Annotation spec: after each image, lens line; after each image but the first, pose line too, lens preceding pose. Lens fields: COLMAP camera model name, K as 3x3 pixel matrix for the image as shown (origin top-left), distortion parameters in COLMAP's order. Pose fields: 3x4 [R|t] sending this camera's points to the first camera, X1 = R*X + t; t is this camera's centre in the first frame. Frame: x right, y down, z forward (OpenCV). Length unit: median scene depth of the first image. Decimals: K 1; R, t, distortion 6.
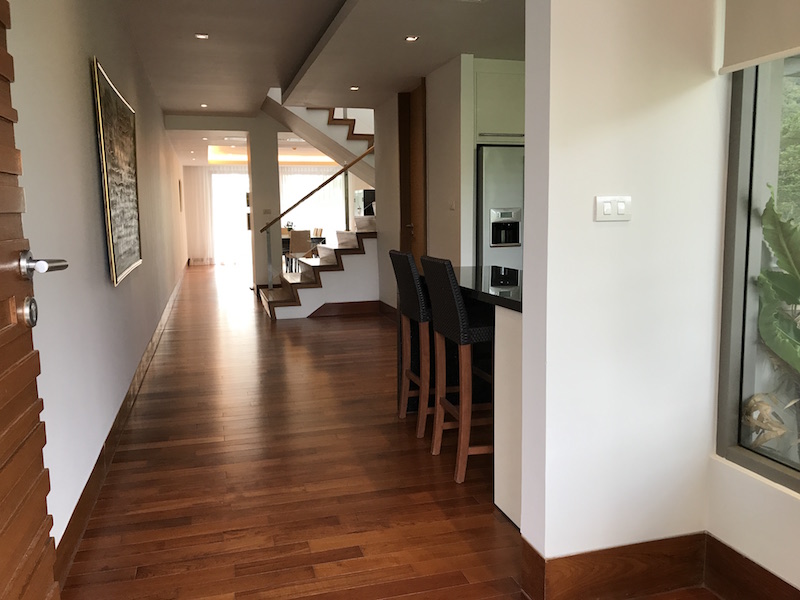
lens RADIAL K [[659.6, 0, 400.0], [0, 659.6, 300.0], [0, 0, 1]] dist [0.003609, -0.007295]
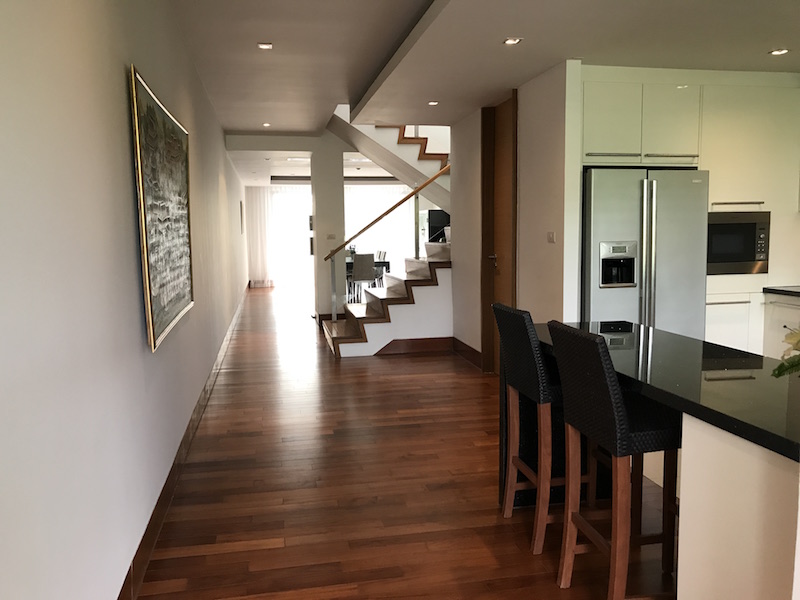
lens RADIAL K [[659.6, 0, 400.0], [0, 659.6, 300.0], [0, 0, 1]] dist [0.003609, -0.007295]
pose [[0.996248, 0.008760, -0.086097, -0.029478], [-0.010901, 0.999642, -0.024431, -0.029317], [0.085852, 0.025278, 0.995987, 0.102171]]
